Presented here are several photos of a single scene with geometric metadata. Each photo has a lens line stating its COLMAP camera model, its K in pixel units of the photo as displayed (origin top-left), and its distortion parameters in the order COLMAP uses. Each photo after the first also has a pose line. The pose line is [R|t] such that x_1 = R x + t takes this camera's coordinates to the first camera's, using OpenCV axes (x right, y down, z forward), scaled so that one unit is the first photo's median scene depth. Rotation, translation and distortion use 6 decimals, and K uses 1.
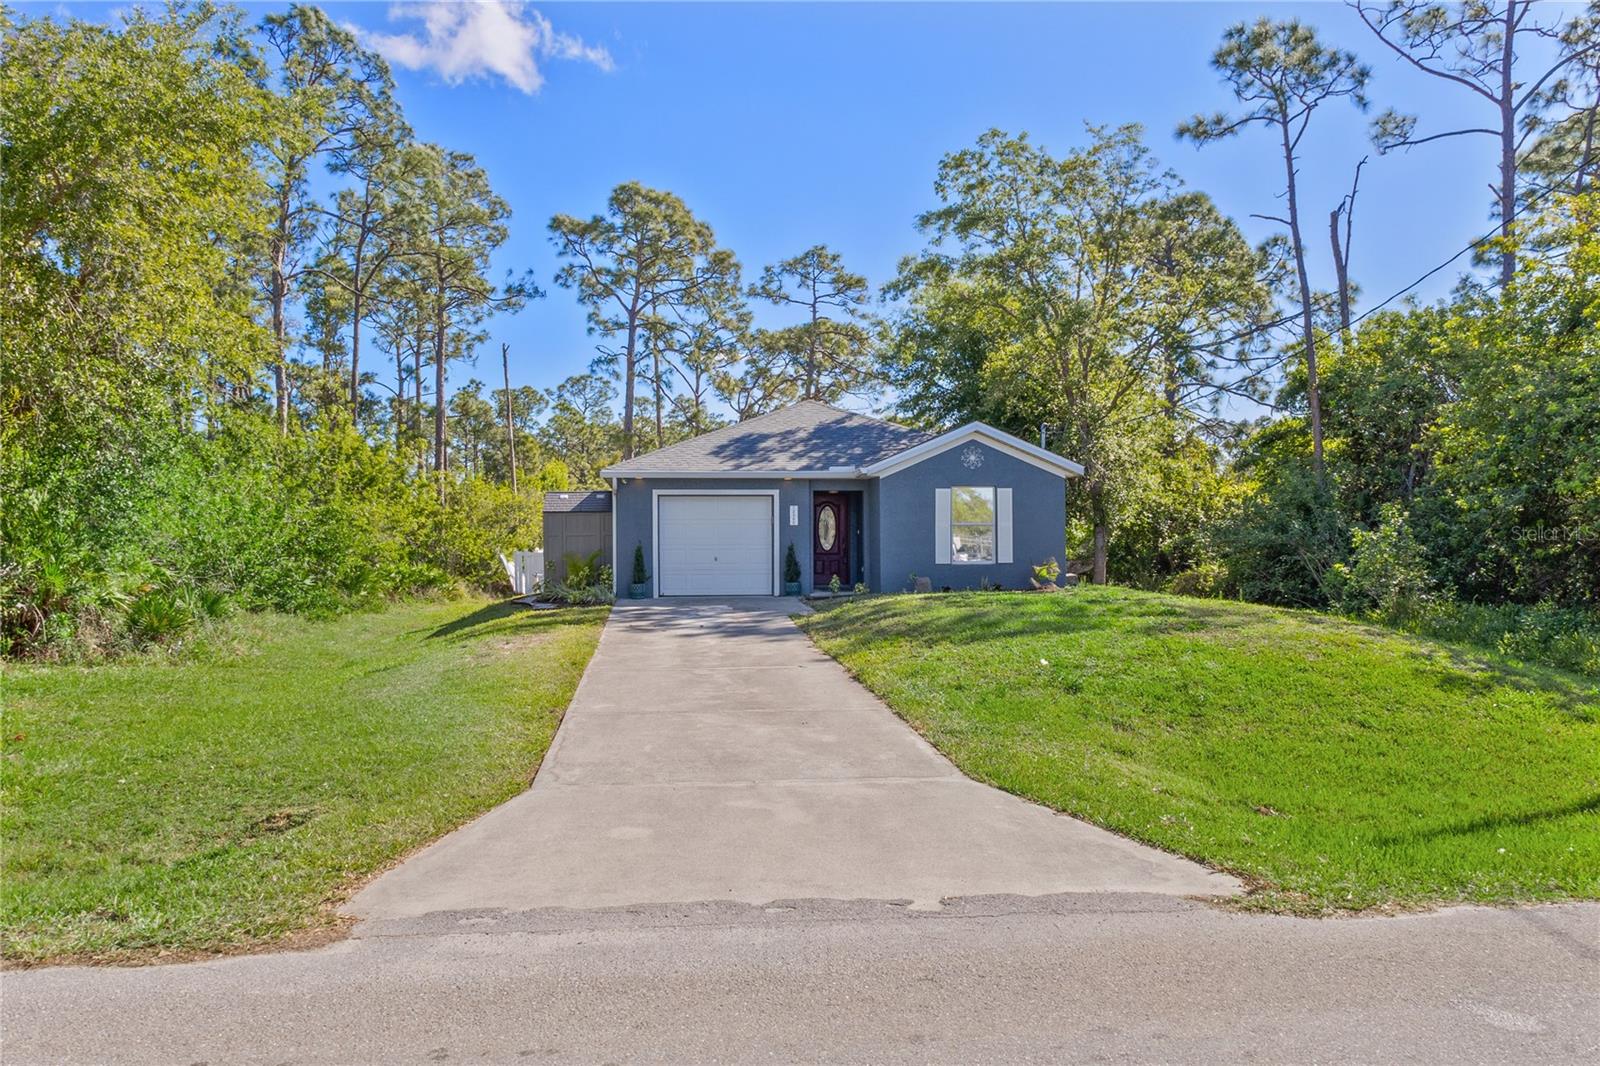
lens RADIAL K [[1195.4, 0, 800.0], [0, 1195.4, 533.0], [0, 0, 1]] dist [0.014424, -0.000065]
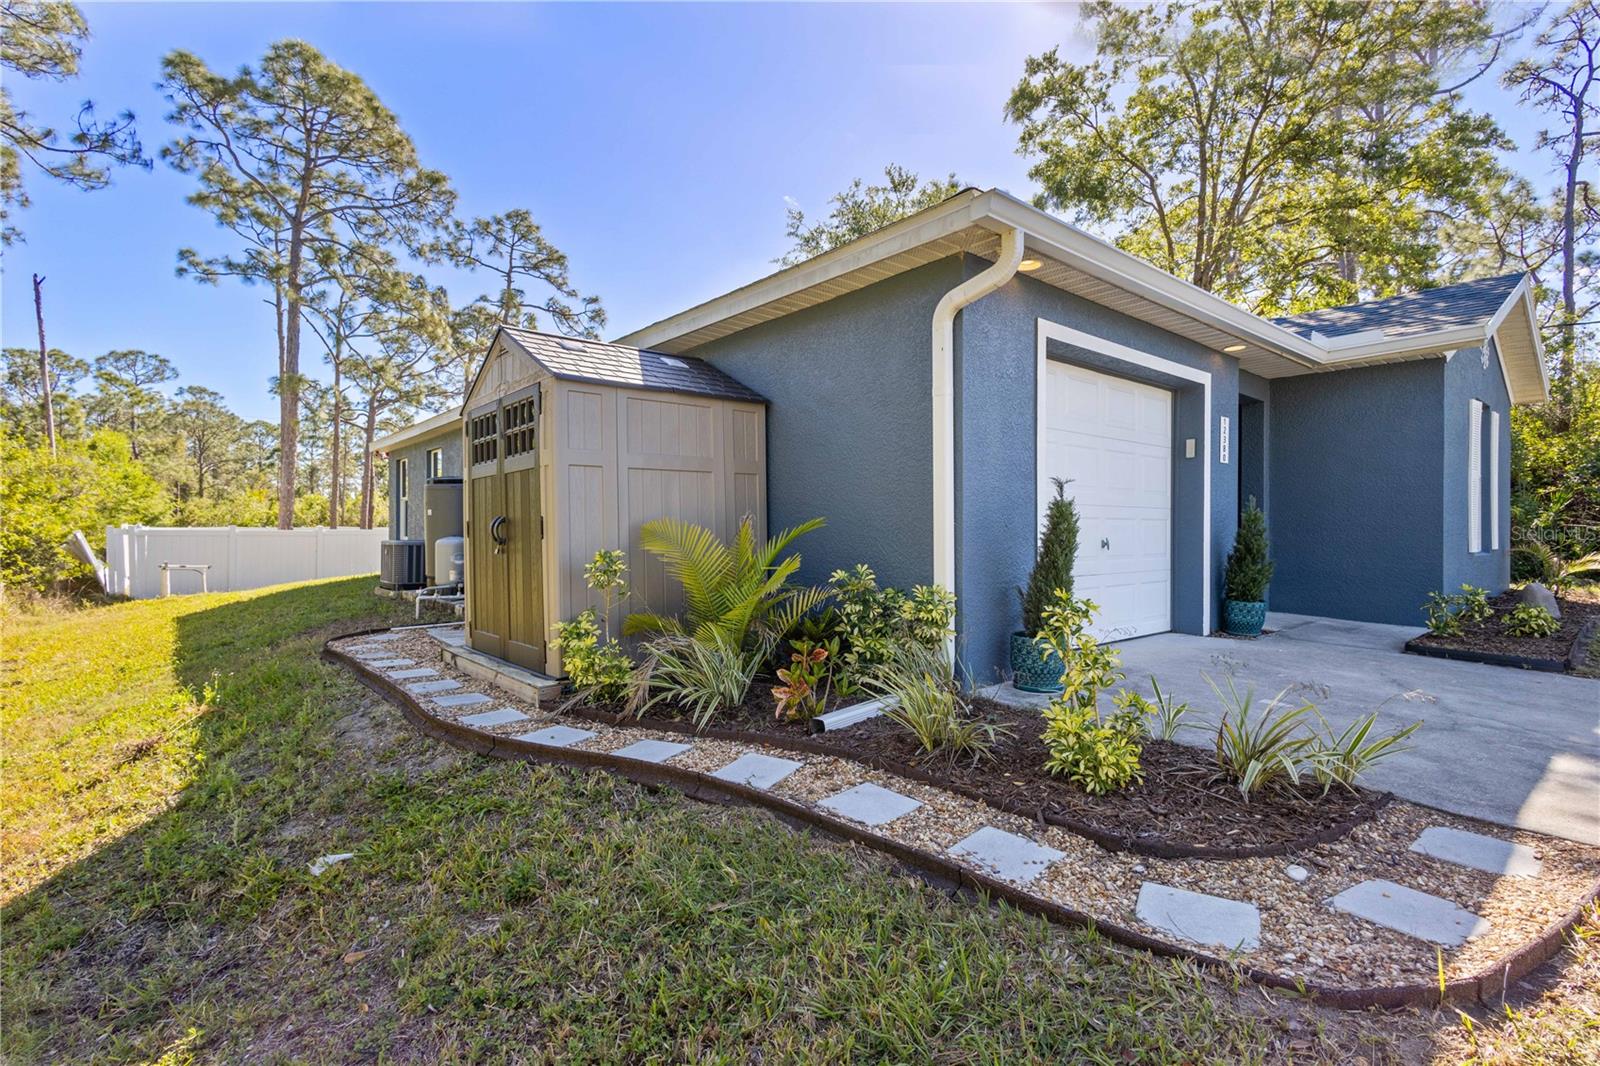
lens RADIAL K [[736.3, 0, 800.4], [0, 736.3, 526.2], [0, 0, 1]] dist [0.008010, 0.000059]
pose [[0.832236, 0.006993, 0.554377, -0.141150], [-0.010213, 0.999944, 0.002718, 0.008588], [-0.554327, -0.007923, 0.832261, 0.441382]]
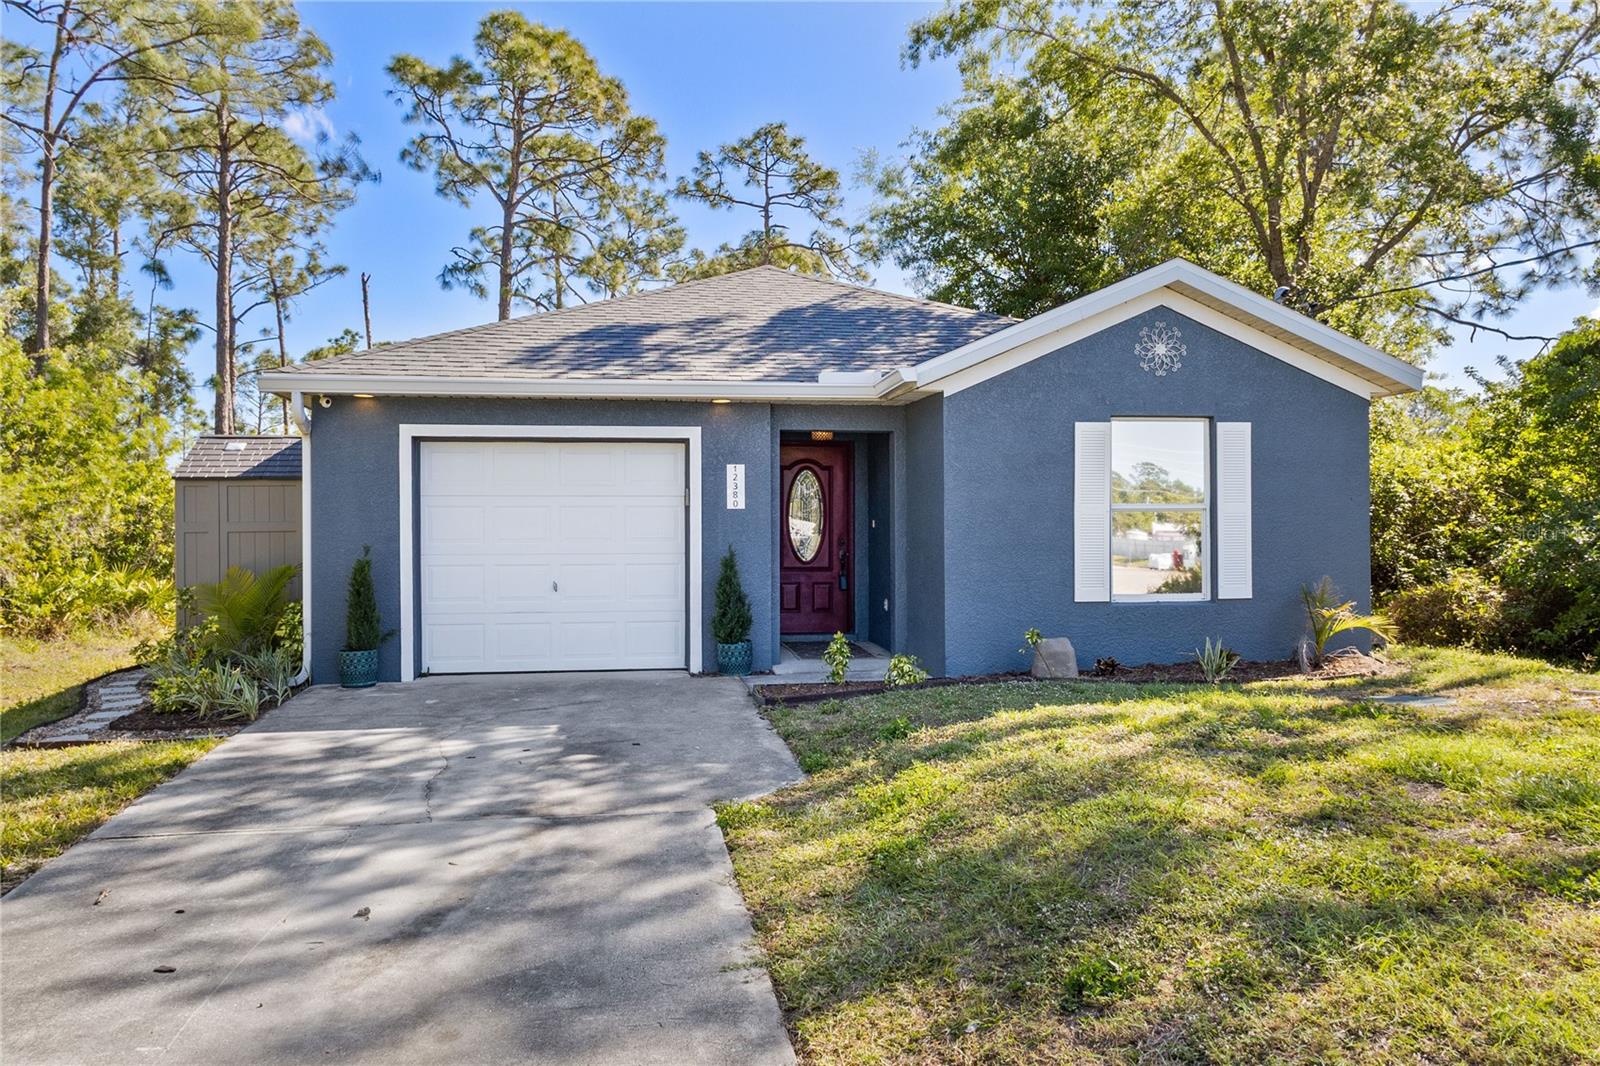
lens RADIAL K [[1241.8, 0, 800.0], [0, 1241.8, 533.0], [0, 0, 1]] dist [-0.001448, 0.001308]
pose [[0.999063, 0.001204, 0.043272, -0.000674], [-0.001790, 0.999907, 0.013494, -0.002016], [-0.043252, -0.013559, 0.998972, 0.277281]]
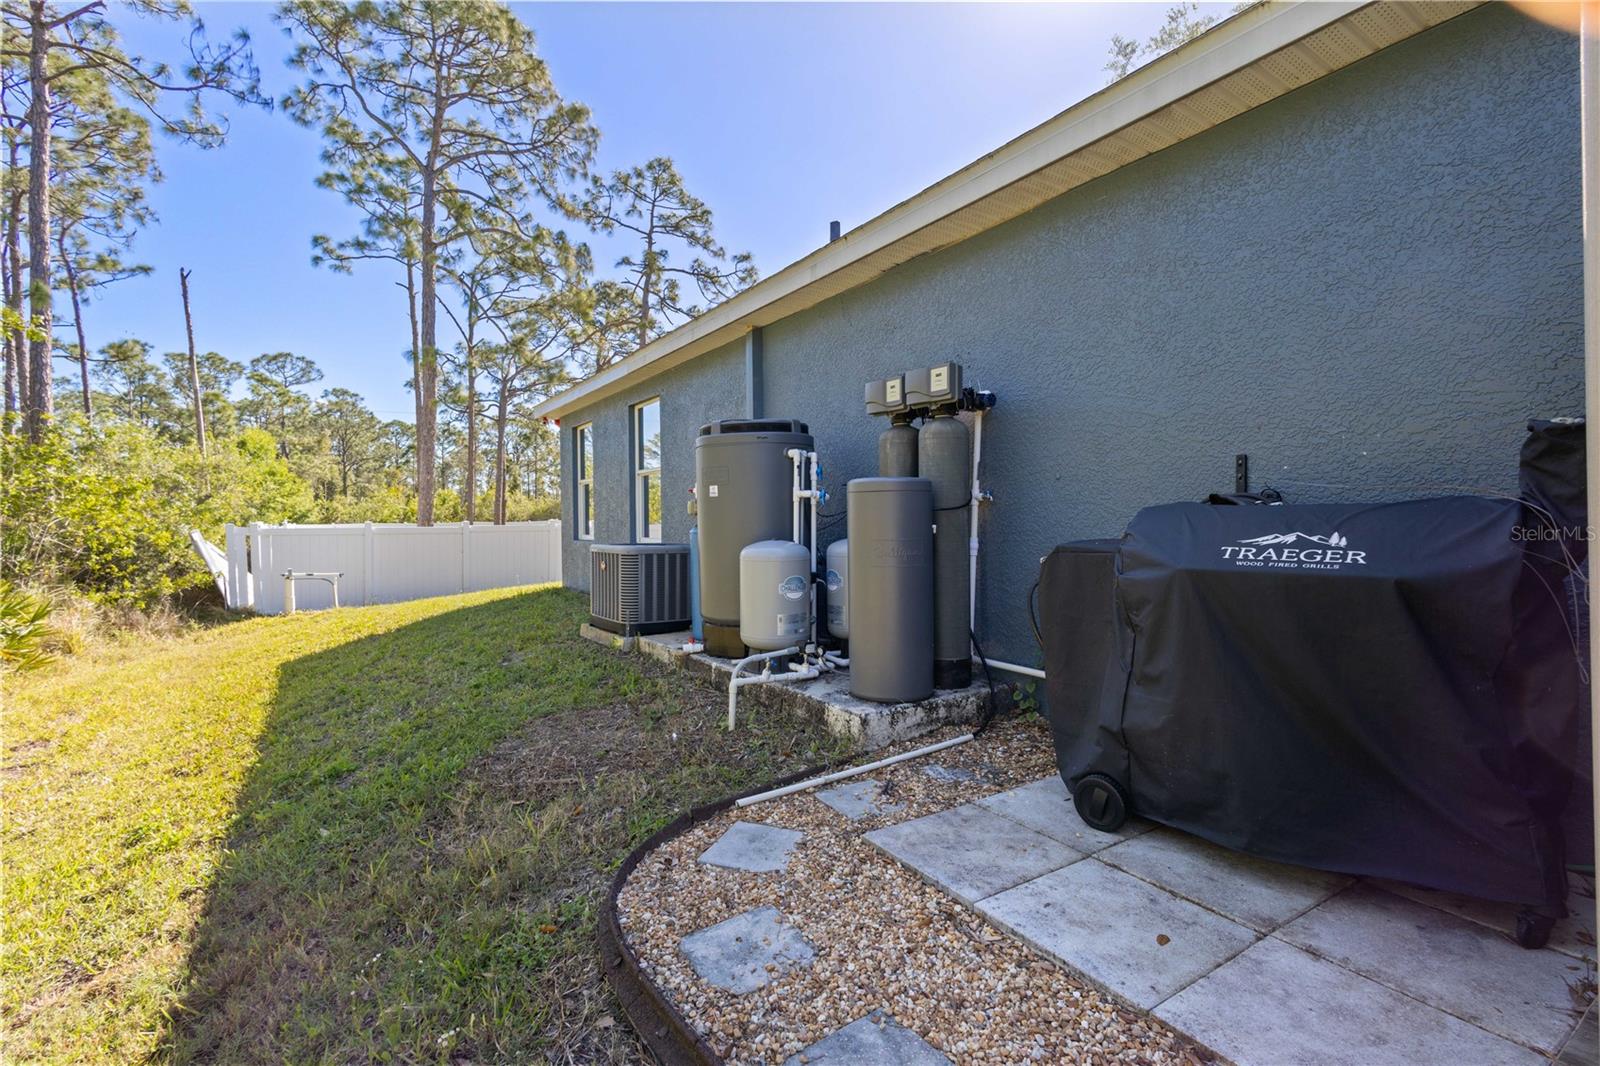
lens RADIAL K [[733.5, 0, 800.0], [0, 733.5, 533.0], [0, 0, 1]] dist [0.011730, -0.000478]
pose [[0.898032, -0.012161, 0.439762, -0.145876], [0.001442, 0.999694, 0.024700, 0.009373], [-0.439928, -0.021548, 0.897774, 0.562515]]
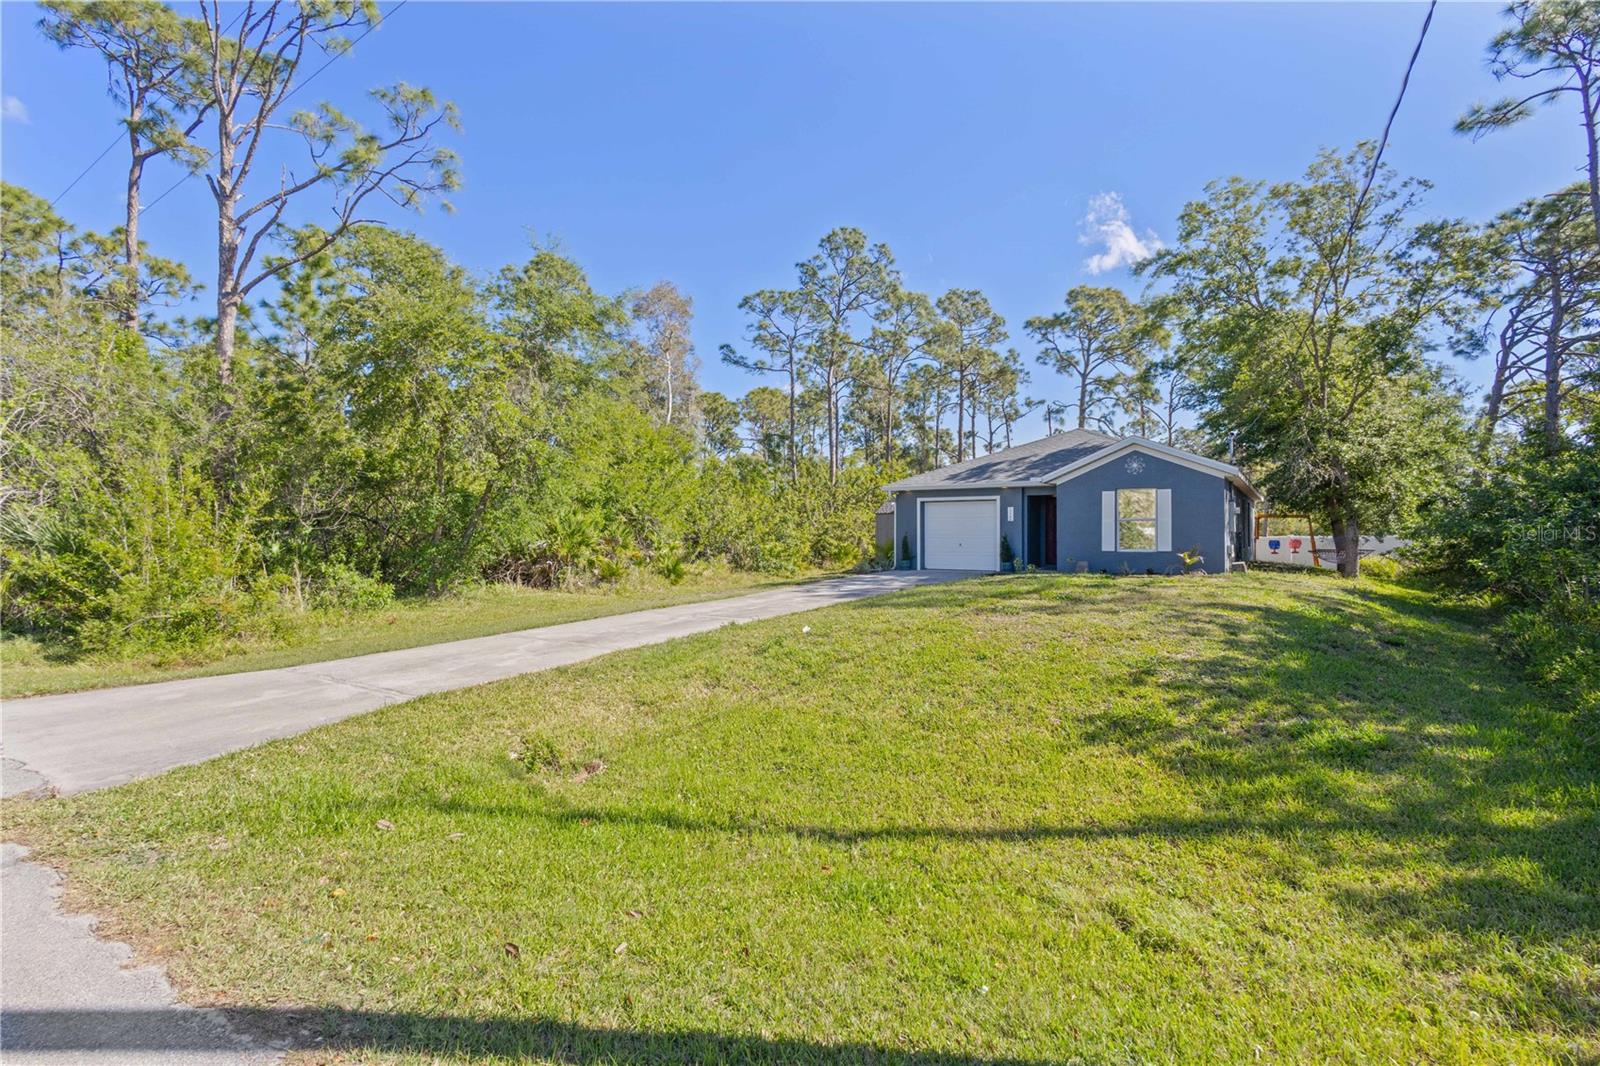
lens RADIAL K [[736.3, 0, 800.4], [0, 736.3, 526.2], [0, 0, 1]] dist [0.008010, 0.000059]
pose [[0.766758, -0.001062, -0.641935, 0.179533], [0.000493, 0.999999, -0.001066, 0.000146], [0.641936, 0.000501, 0.766758, 0.095139]]
